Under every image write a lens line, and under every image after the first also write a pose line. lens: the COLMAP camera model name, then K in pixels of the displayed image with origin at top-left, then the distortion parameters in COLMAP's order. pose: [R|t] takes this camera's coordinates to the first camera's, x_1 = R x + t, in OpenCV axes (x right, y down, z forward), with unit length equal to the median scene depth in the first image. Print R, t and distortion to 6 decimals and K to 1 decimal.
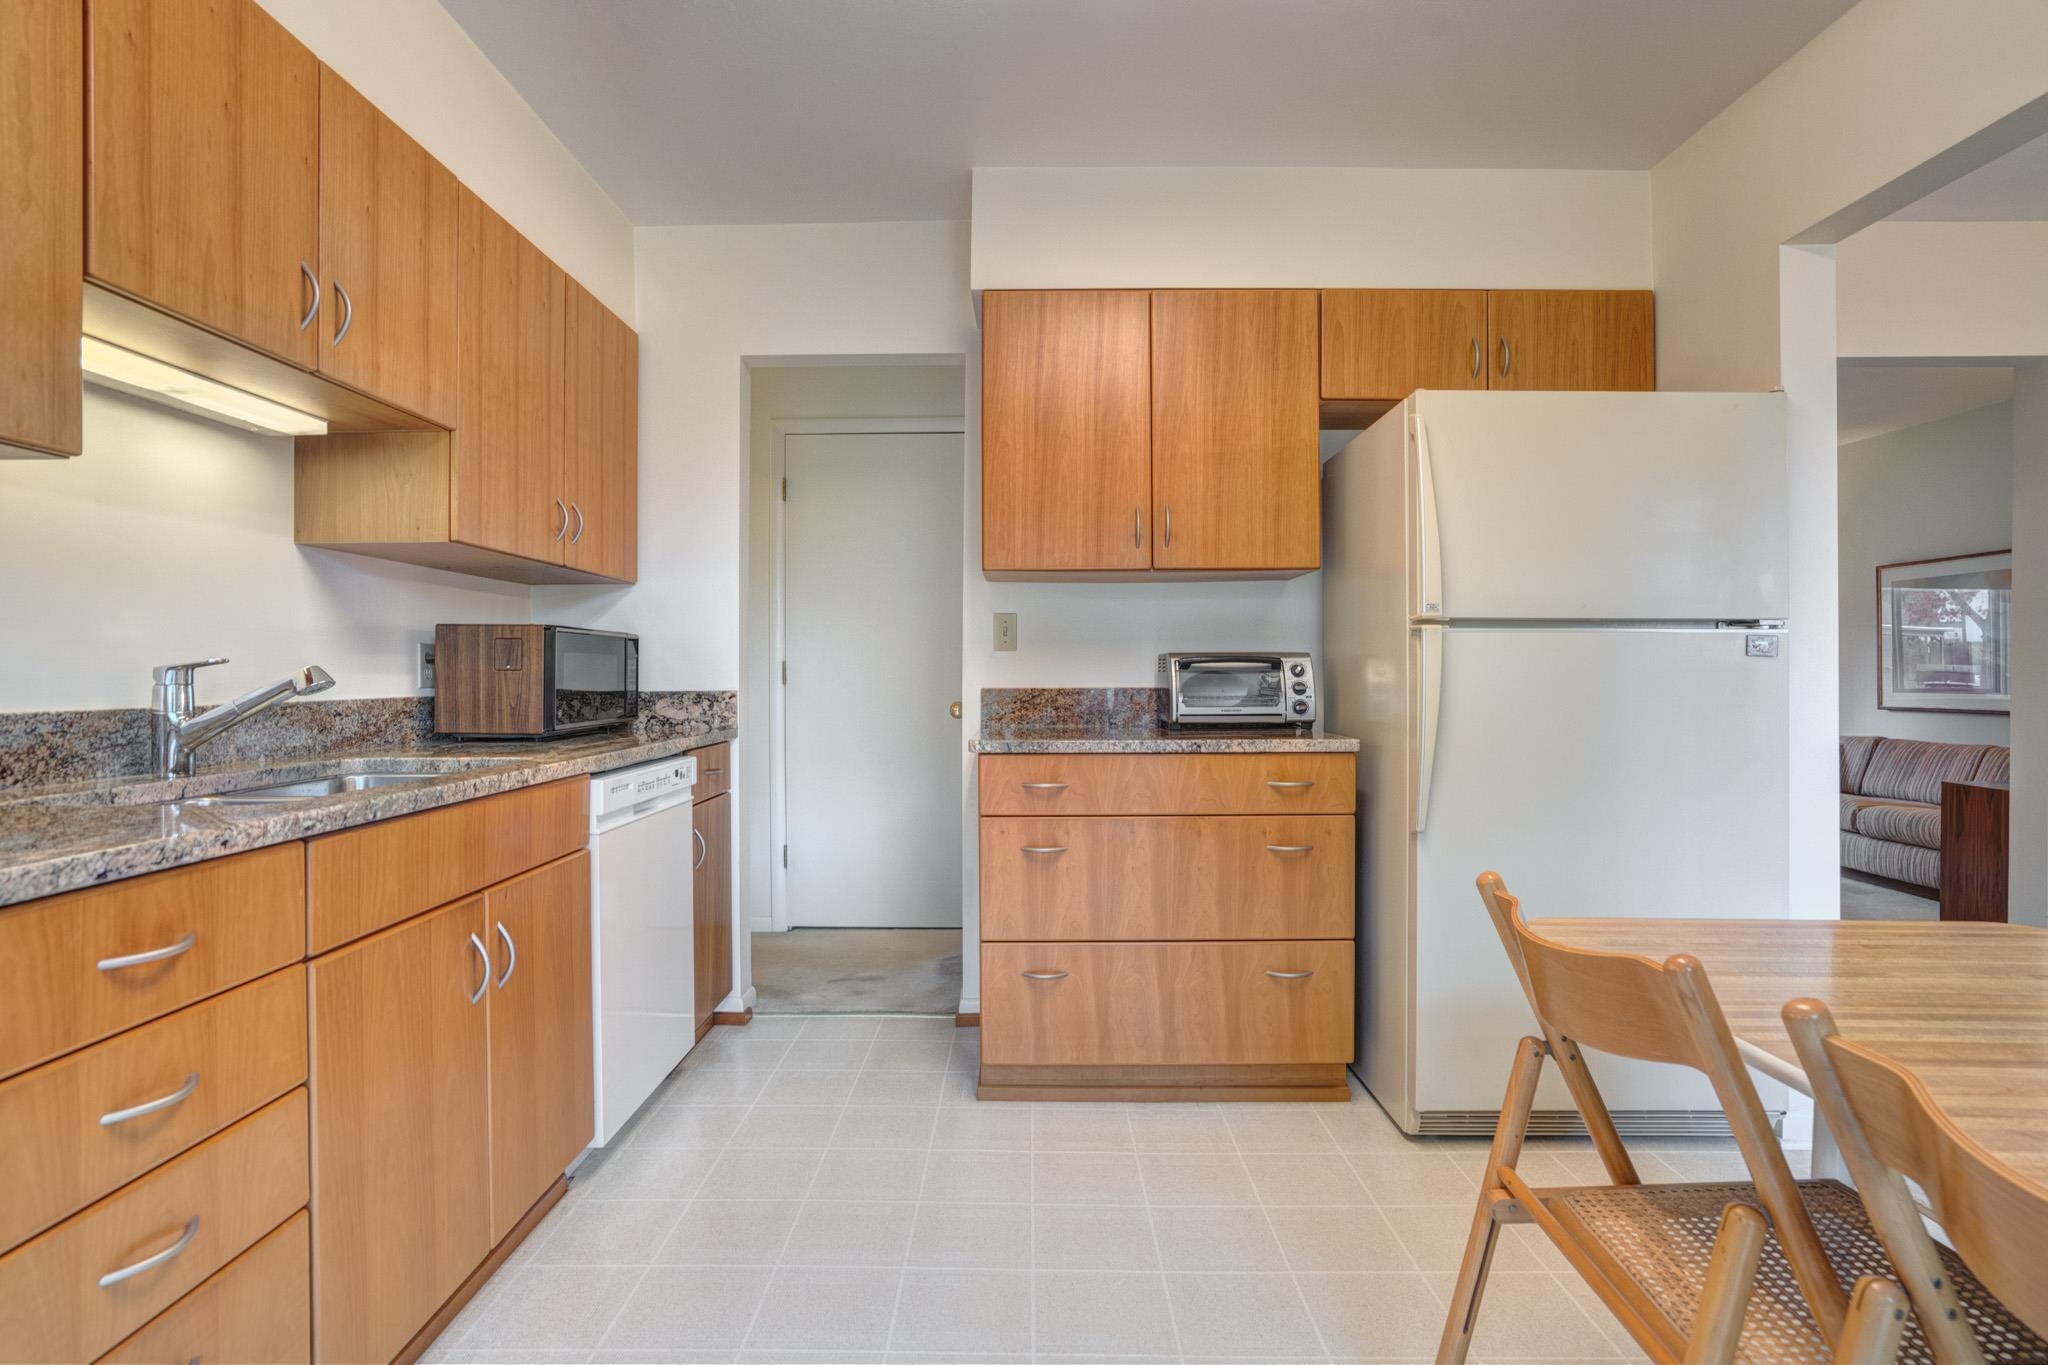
lens RADIAL K [[1064.2, 0, 1012.1], [0, 1064.2, 672.9], [0, 0, 1]] dist [-0.032351, 0.019966]
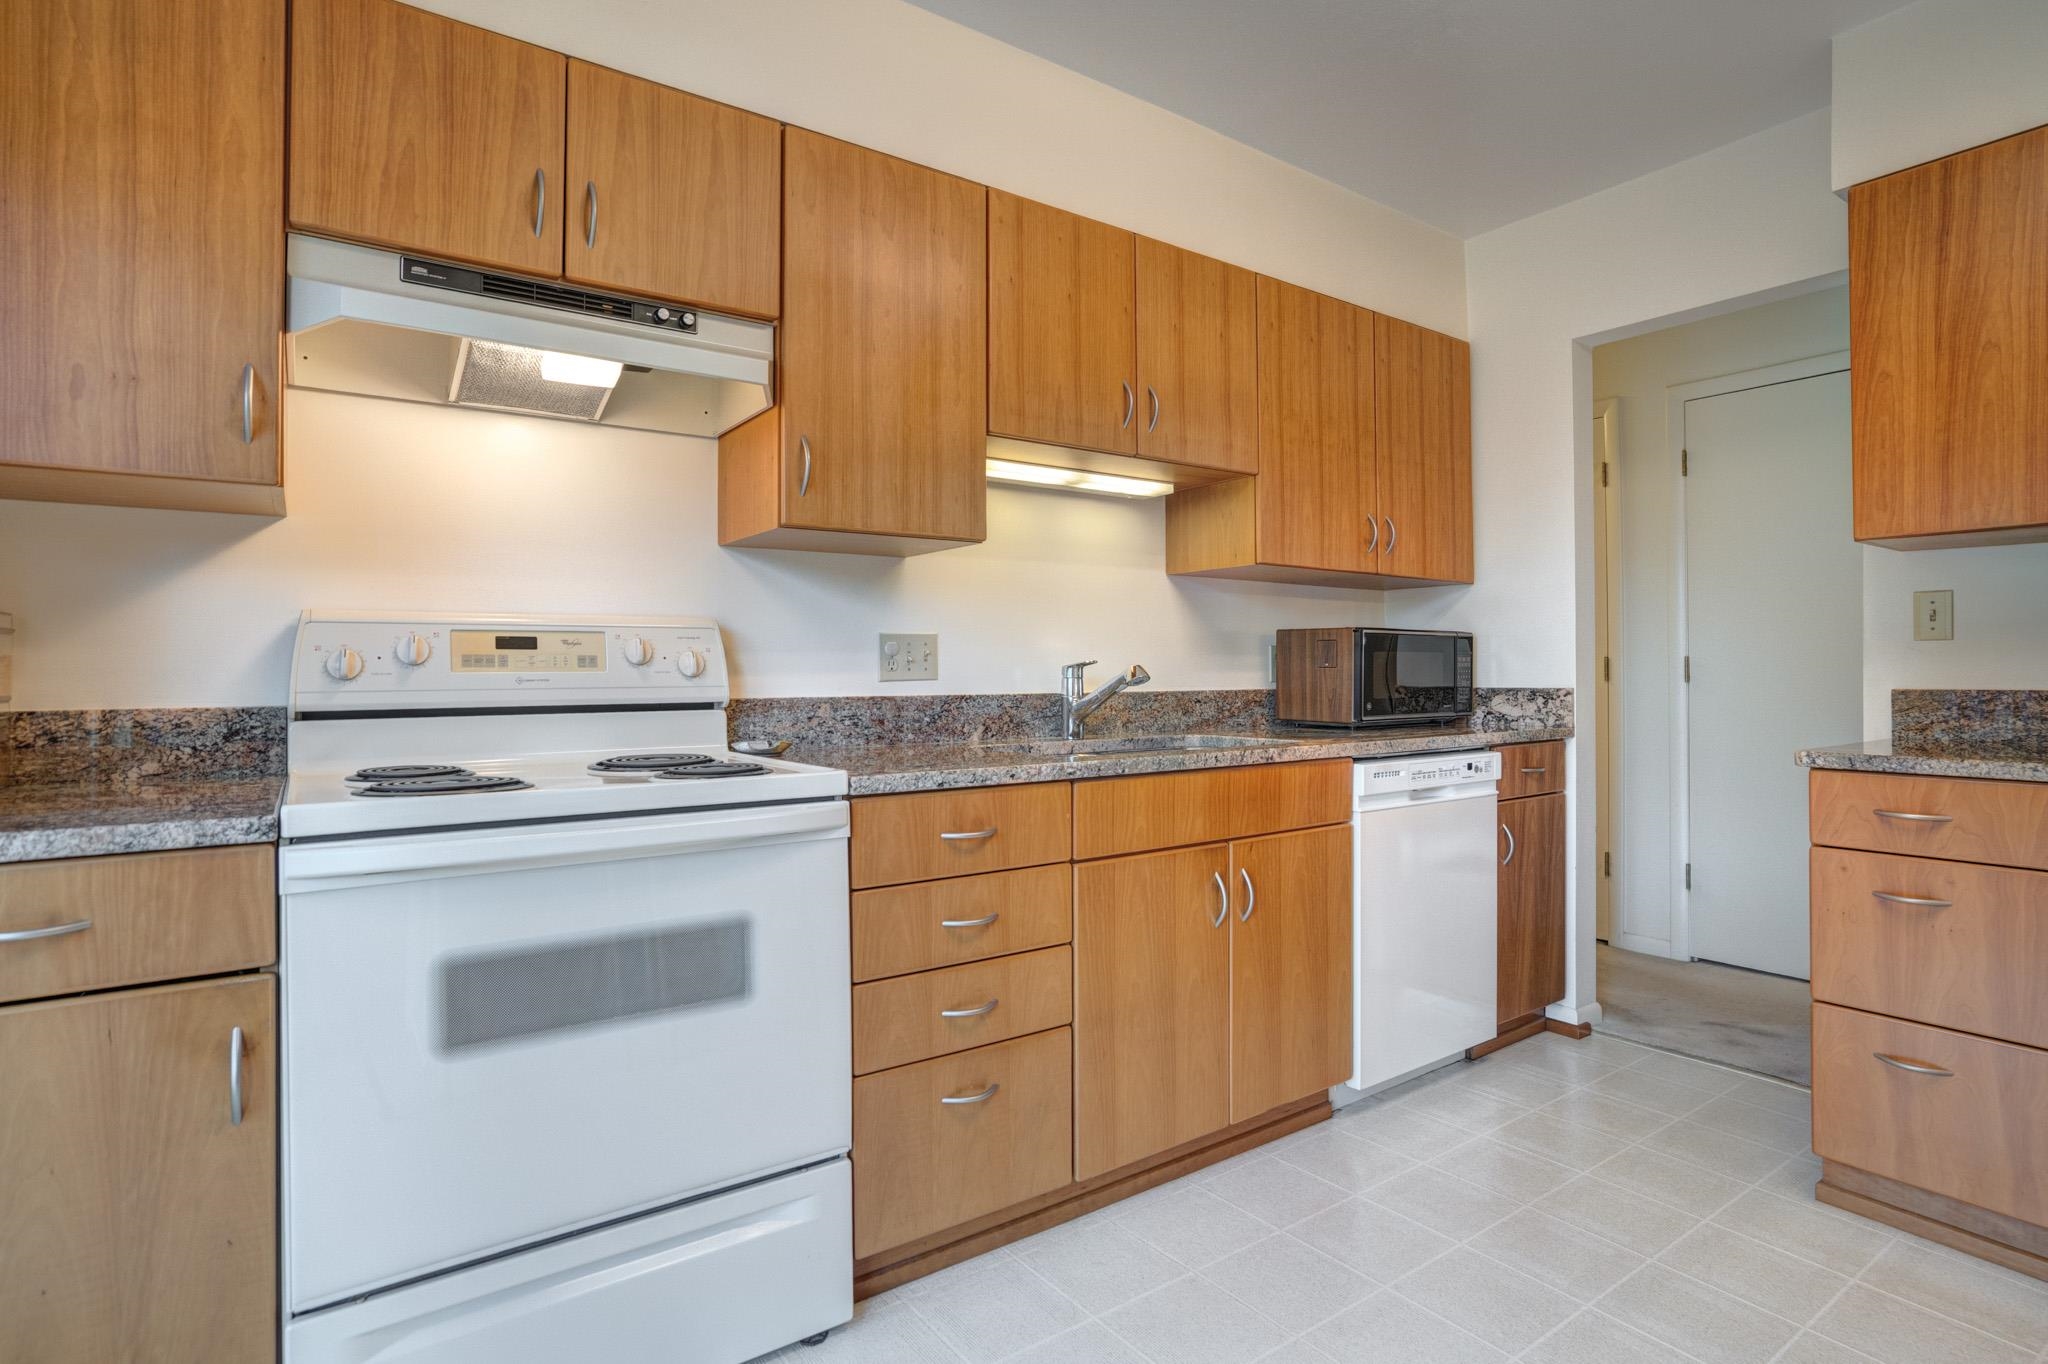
lens RADIAL K [[1064.2, 0, 960.7], [0, 1064.2, 663.1], [0, 0, 1]] dist [-0.032351, 0.019966]
pose [[0.560278, -0.005482, -0.828286, 0.288954], [0.000795, 0.999981, -0.006080, -0.000601], [0.828304, 0.002748, 0.560272, 0.009860]]
